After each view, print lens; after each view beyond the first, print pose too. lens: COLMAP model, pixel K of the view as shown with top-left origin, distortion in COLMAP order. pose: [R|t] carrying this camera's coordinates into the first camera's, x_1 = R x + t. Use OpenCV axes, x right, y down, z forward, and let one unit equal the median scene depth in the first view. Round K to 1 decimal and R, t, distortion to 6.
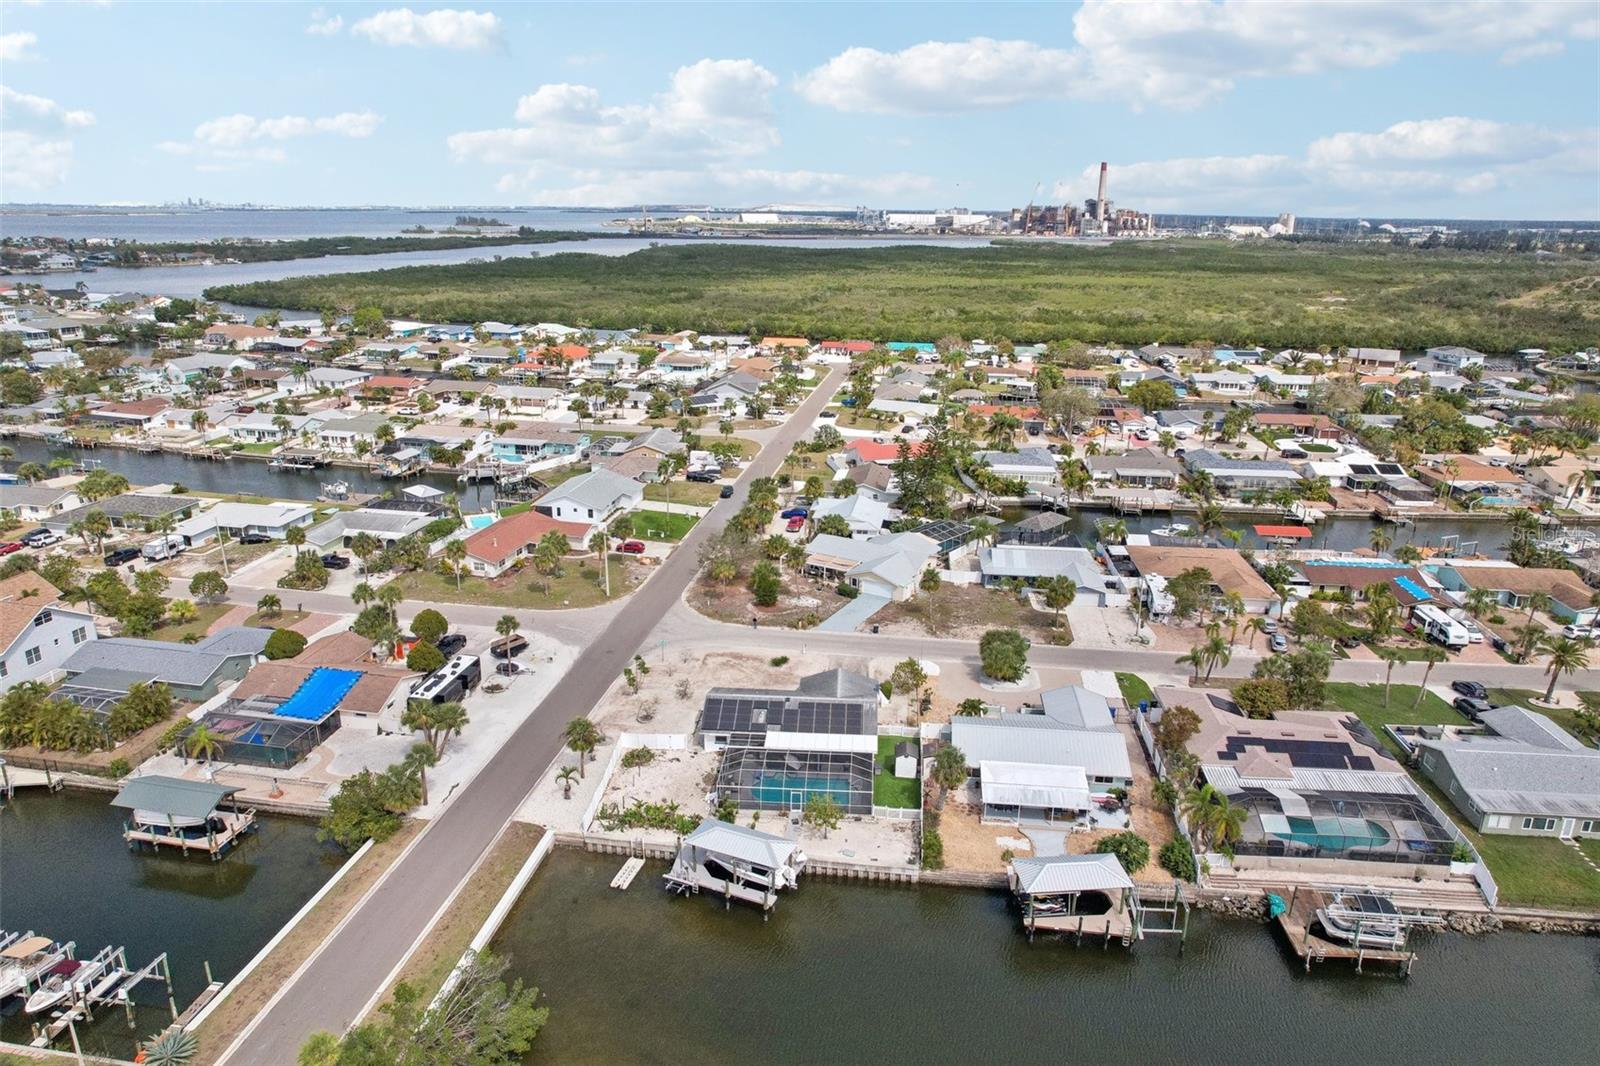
lens RADIAL K [[1032.7, 0, 802.0], [0, 1032.7, 535.9], [0, 0, 1]] dist [-0.080058, 0.074934]
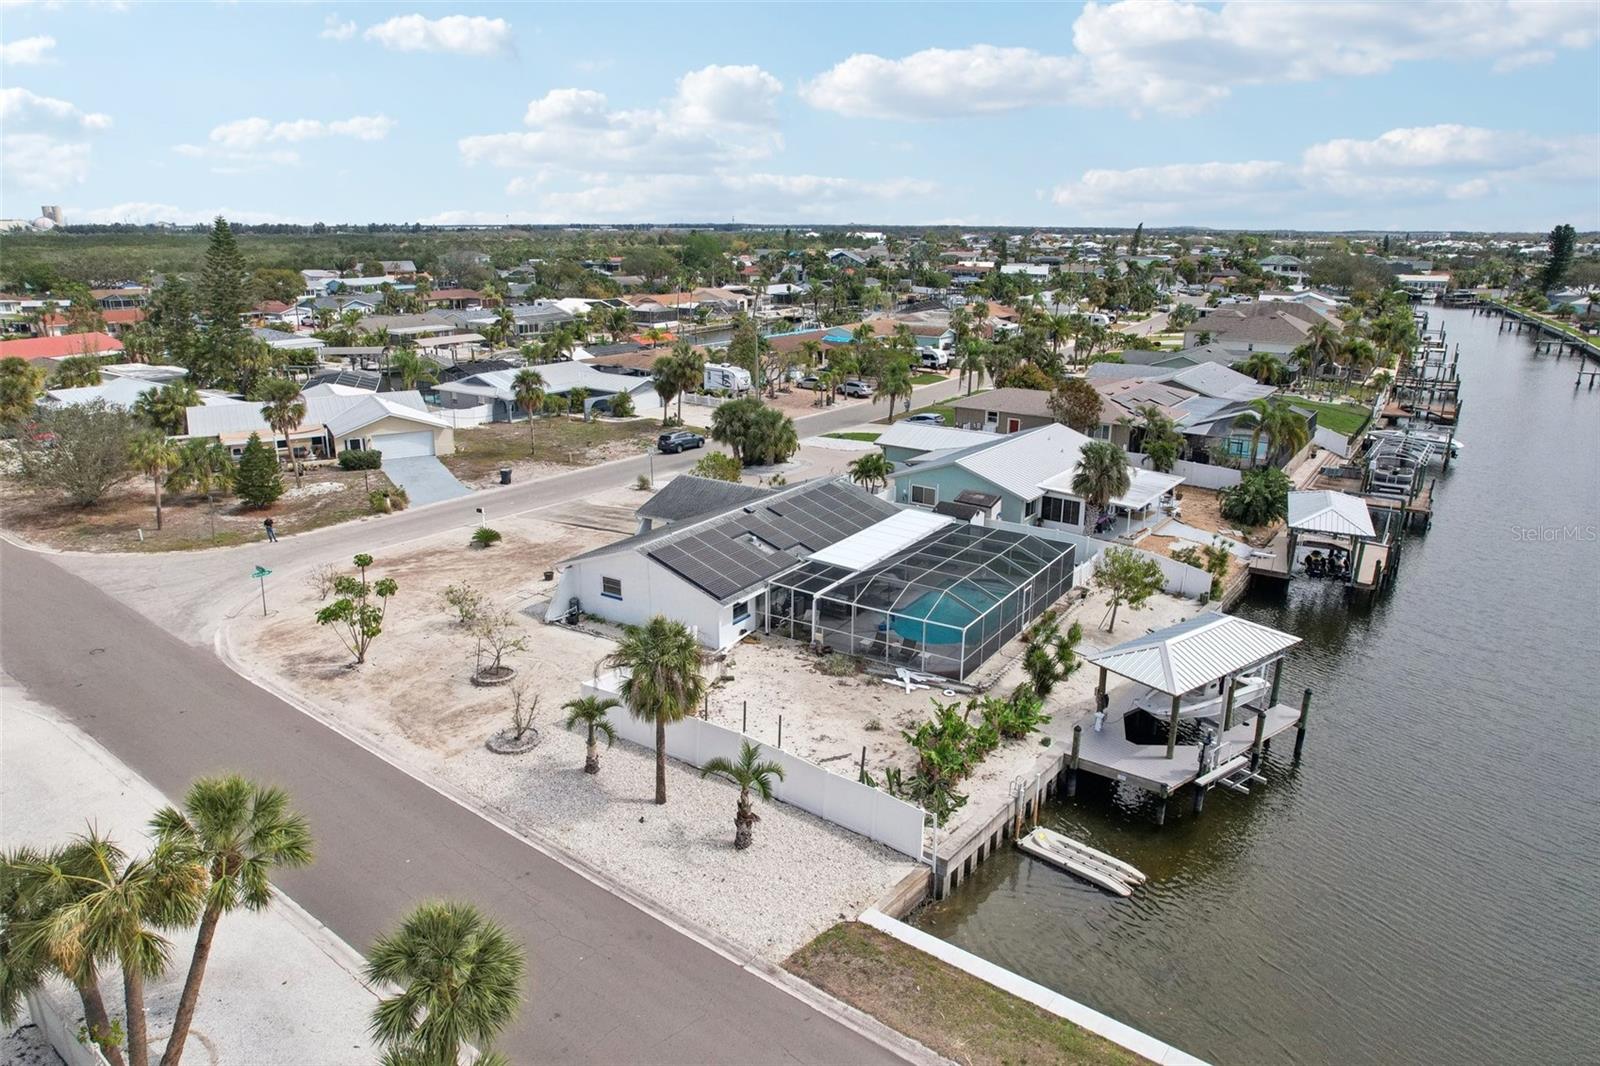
lens RADIAL K [[1030.2, 0, 802.1], [0, 1030.2, 533.4], [0, 0, 1]] dist [-0.072845, 0.064605]
pose [[0.489302, -0.256579, 0.833517, -0.482275], [0.260628, 0.955087, 0.141004, 0.120045], [-0.832260, 0.148244, 0.534197, 0.808497]]
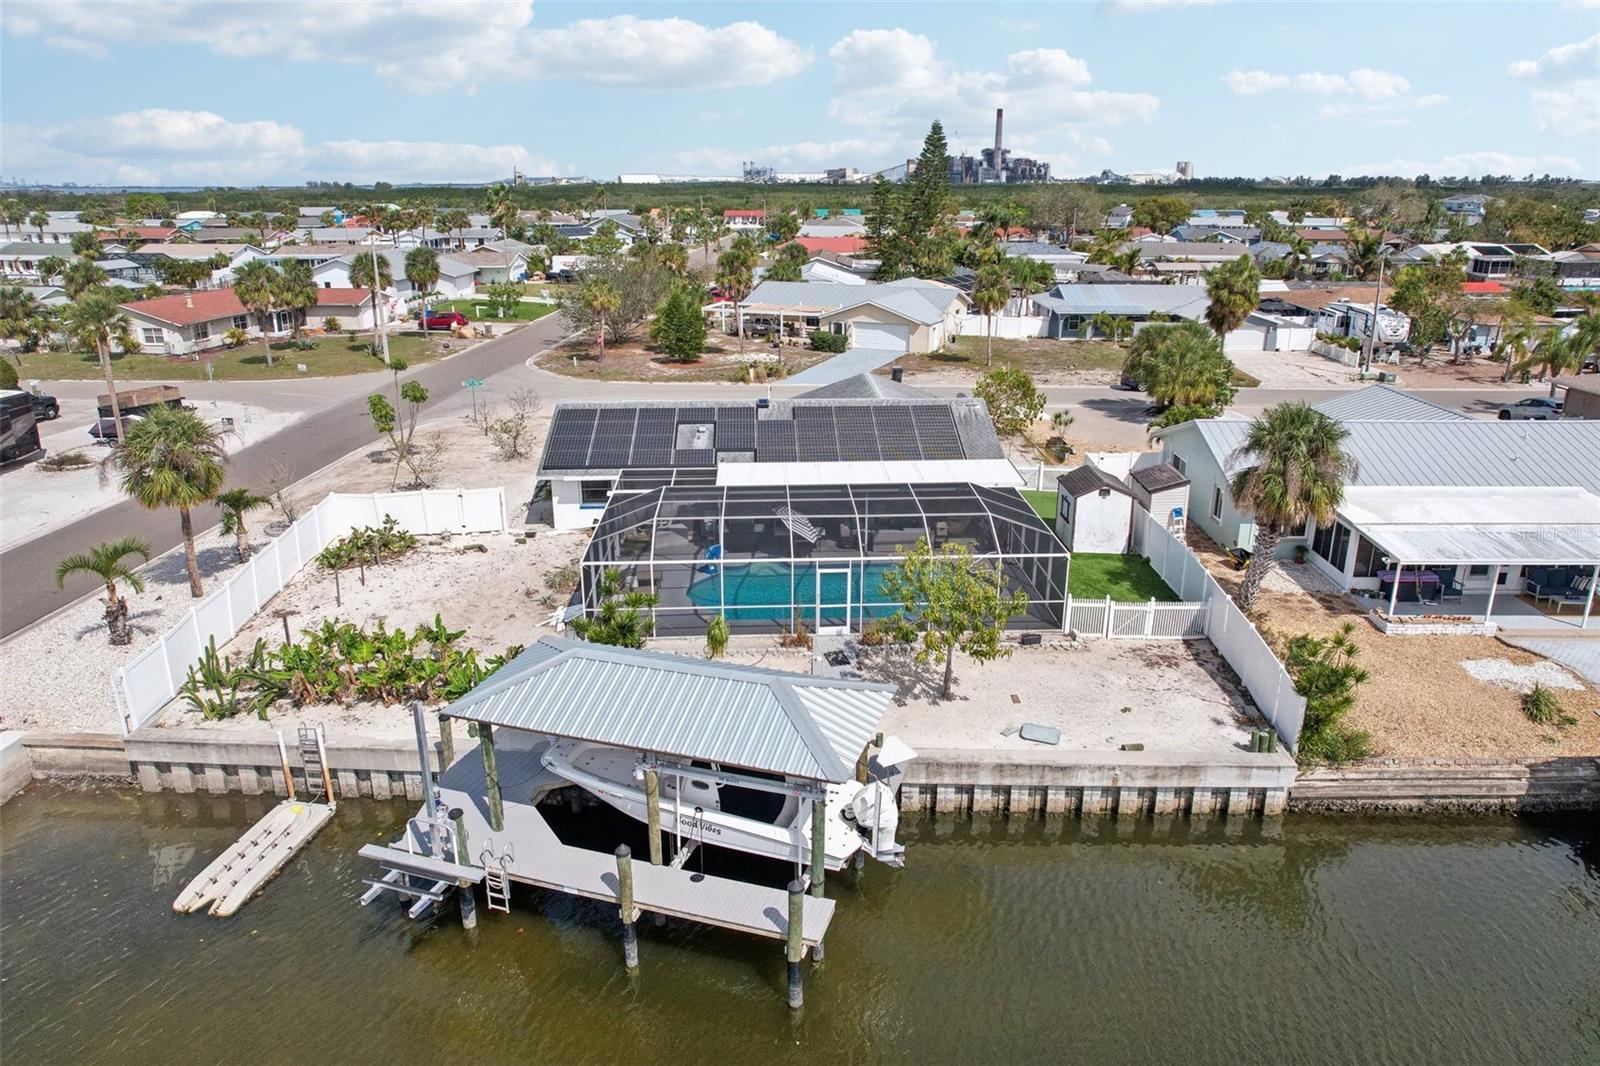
lens RADIAL K [[1074.1, 0, 802.0], [0, 1074.1, 533.5], [0, 0, 1]] dist [-0.080798, 0.074983]
pose [[0.994465, -0.044923, 0.094976, -0.046186], [0.043442, 0.998901, 0.017604, 0.230418], [-0.095662, -0.013381, 0.995324, 0.664458]]
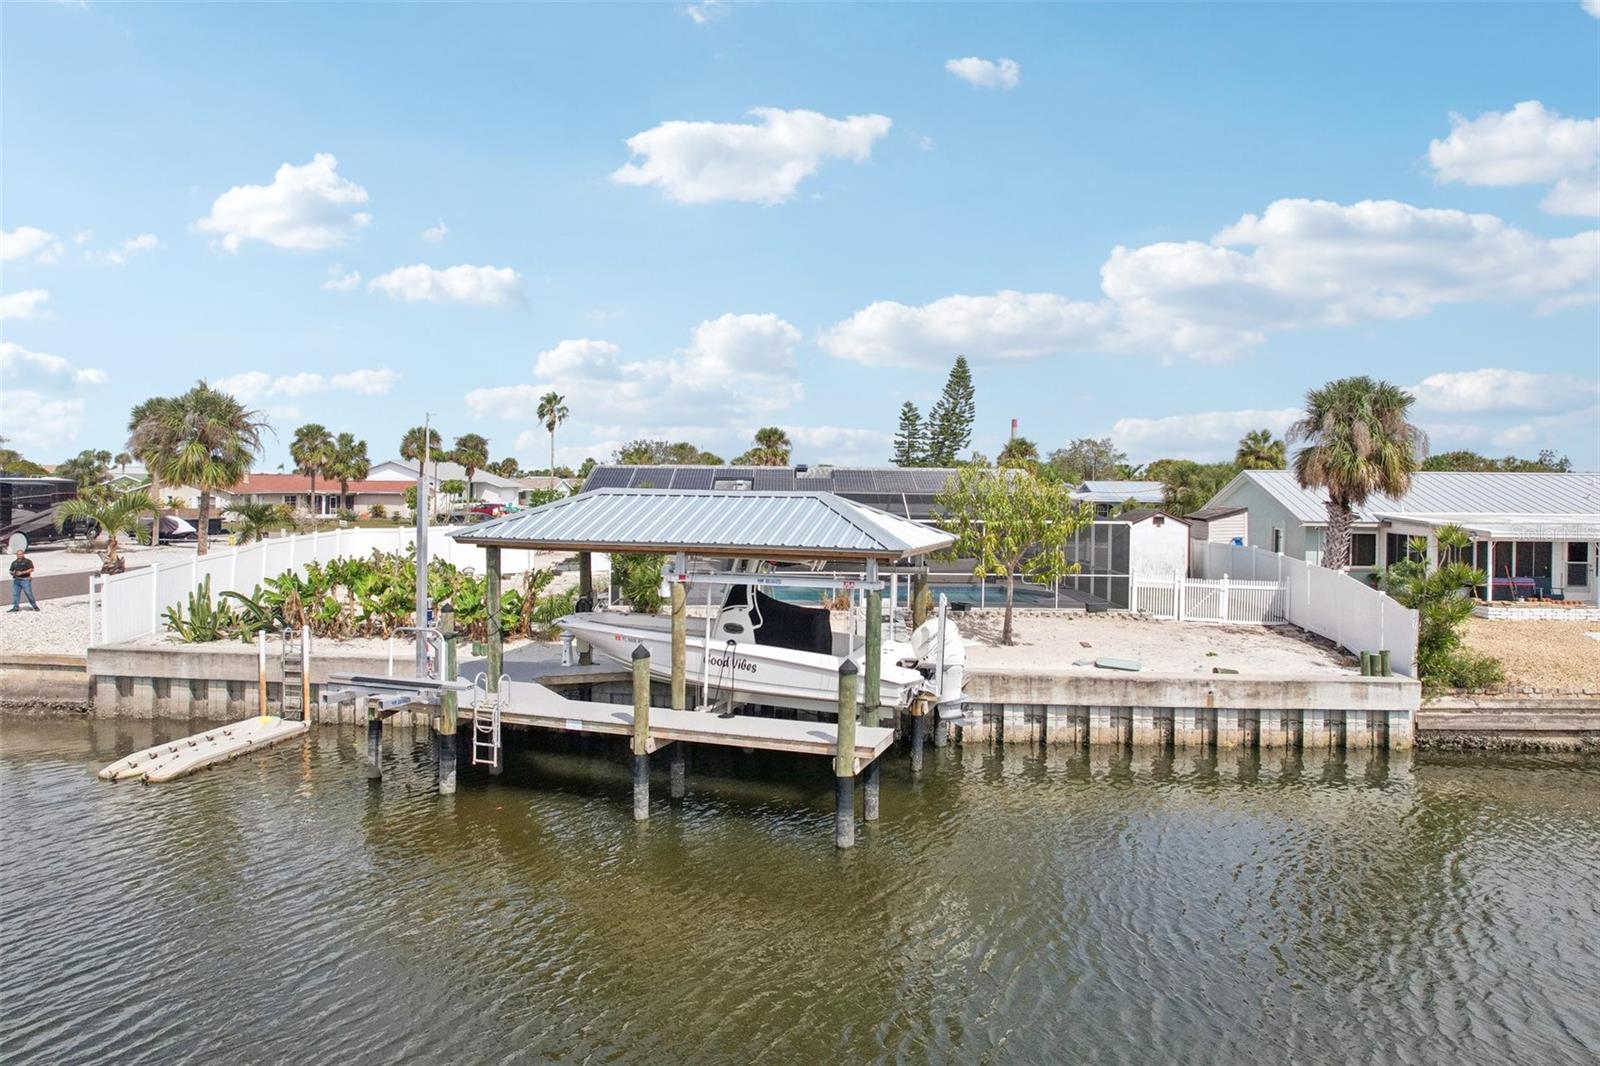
lens RADIAL K [[1054.1, 0, 806.1], [0, 1054.1, 485.5], [0, 0, 1]] dist [-0.076315, 0.068525]
pose [[0.996711, -0.000900, 0.081035, -0.051146], [0.025019, 0.954510, -0.297127, 0.324492], [-0.077081, 0.298177, 0.951393, 0.701511]]
